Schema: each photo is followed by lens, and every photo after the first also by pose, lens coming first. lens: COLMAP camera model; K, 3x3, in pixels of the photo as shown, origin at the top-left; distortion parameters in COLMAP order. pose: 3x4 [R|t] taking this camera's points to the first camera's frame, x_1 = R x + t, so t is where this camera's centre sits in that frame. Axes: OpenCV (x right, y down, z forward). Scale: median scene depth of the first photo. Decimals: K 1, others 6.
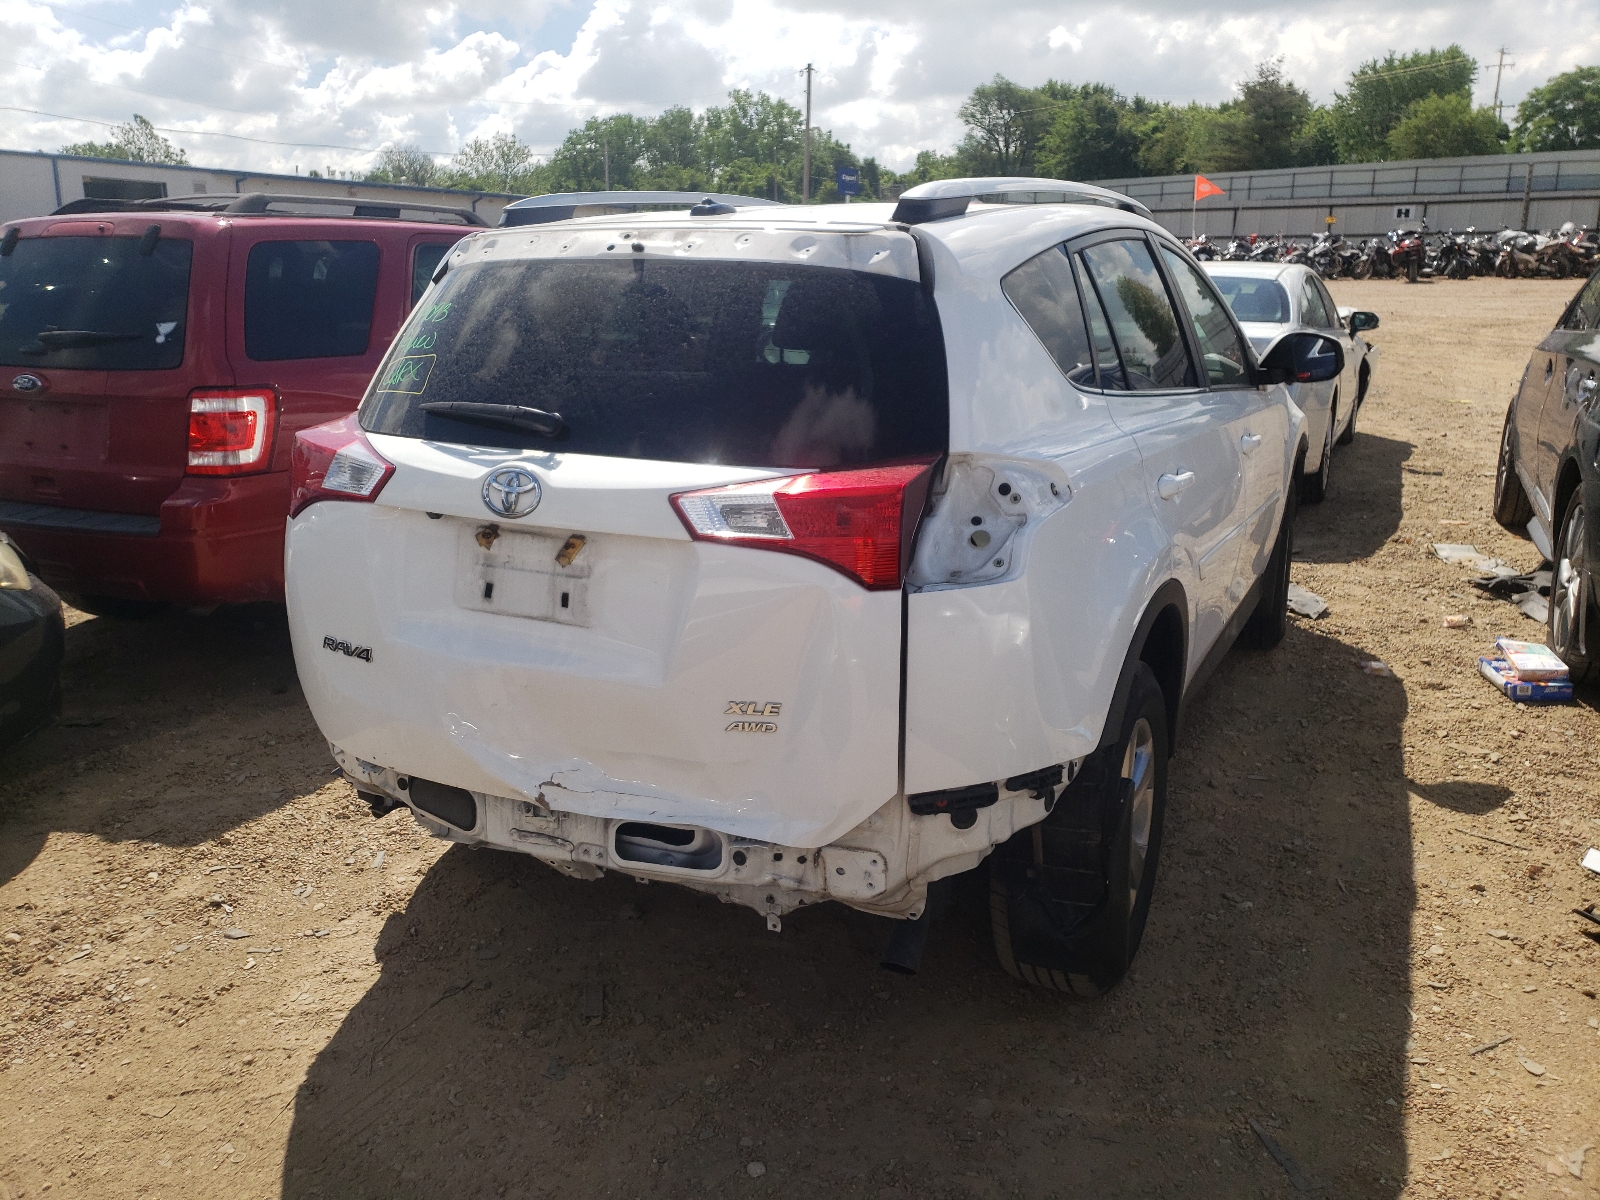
lens RADIAL K [[1262.3, 0, 800.0], [0, 1262.3, 600.0], [0, 0, 1]] dist [0.010859, -0.013644]
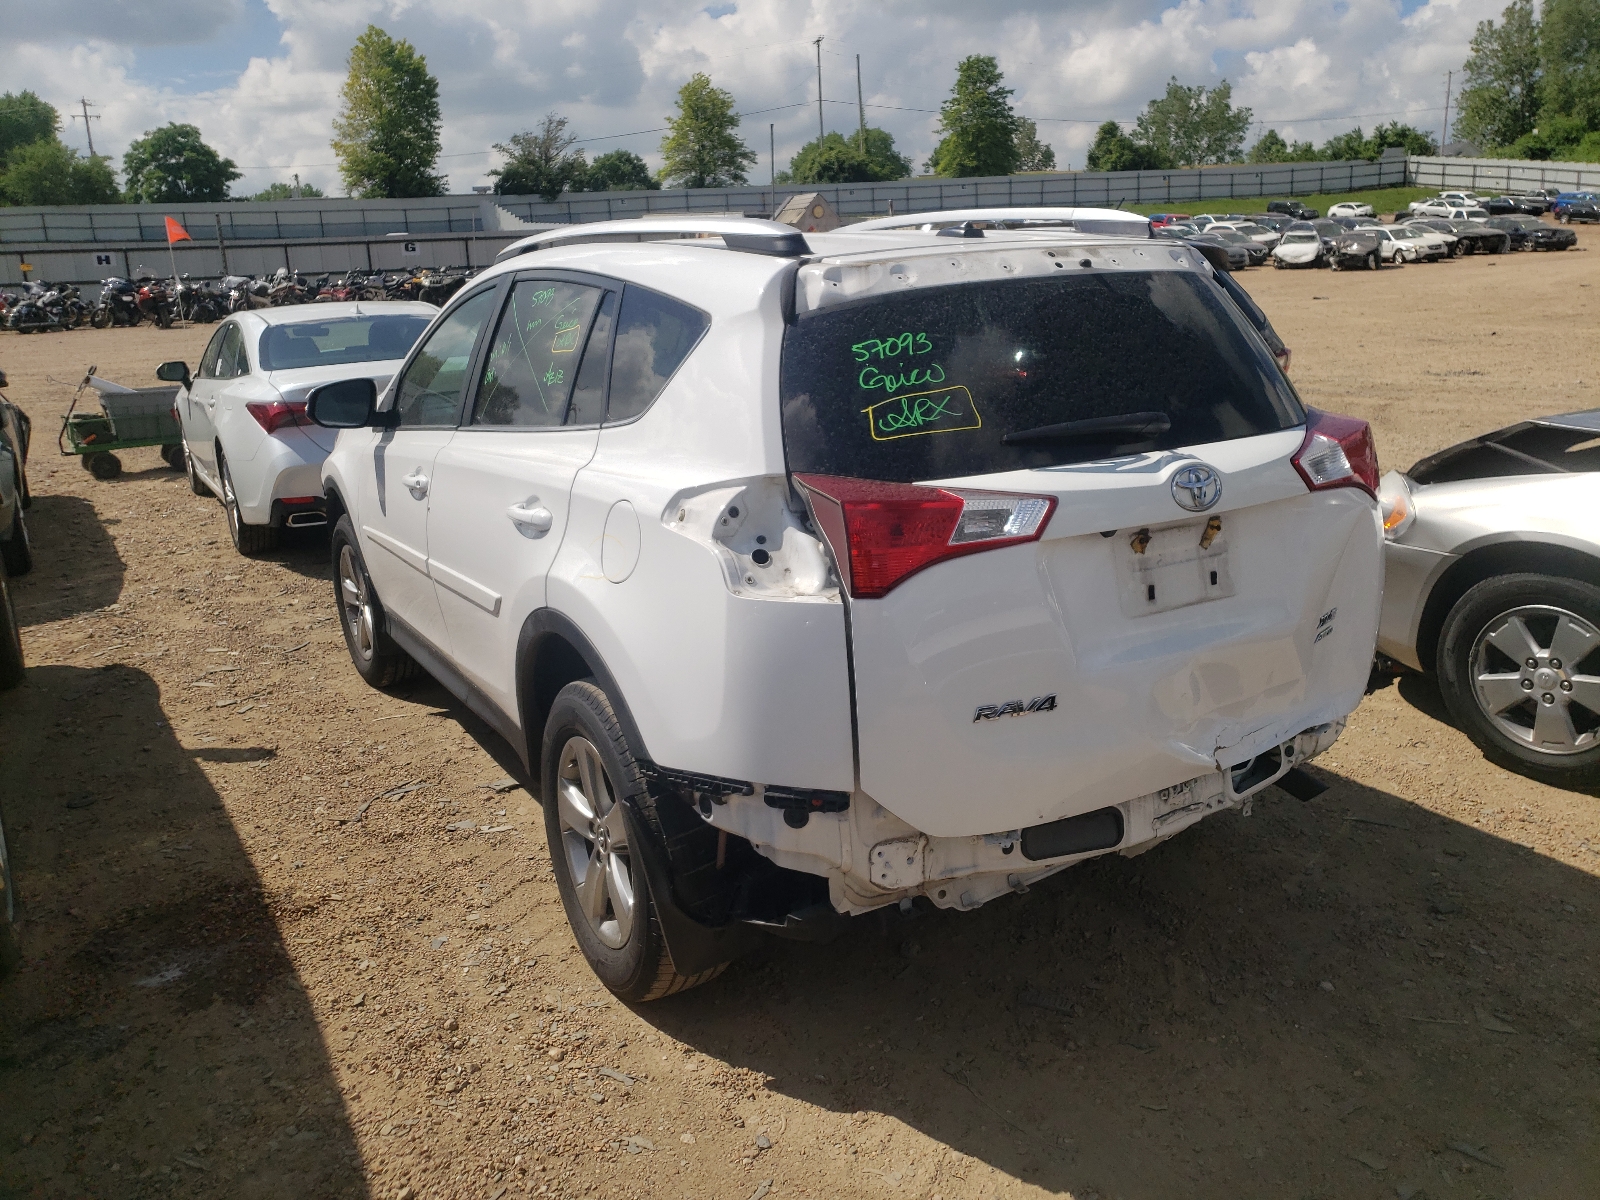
lens RADIAL K [[1262.3, 0, 800.0], [0, 1262.3, 600.0], [0, 0, 1]] dist [0.010859, -0.013644]
pose [[0.528014, -0.222511, 0.819567, -0.110039], [0.252035, 0.962643, 0.098980, -0.015551], [-0.810974, 0.154296, 0.564370, 0.057524]]
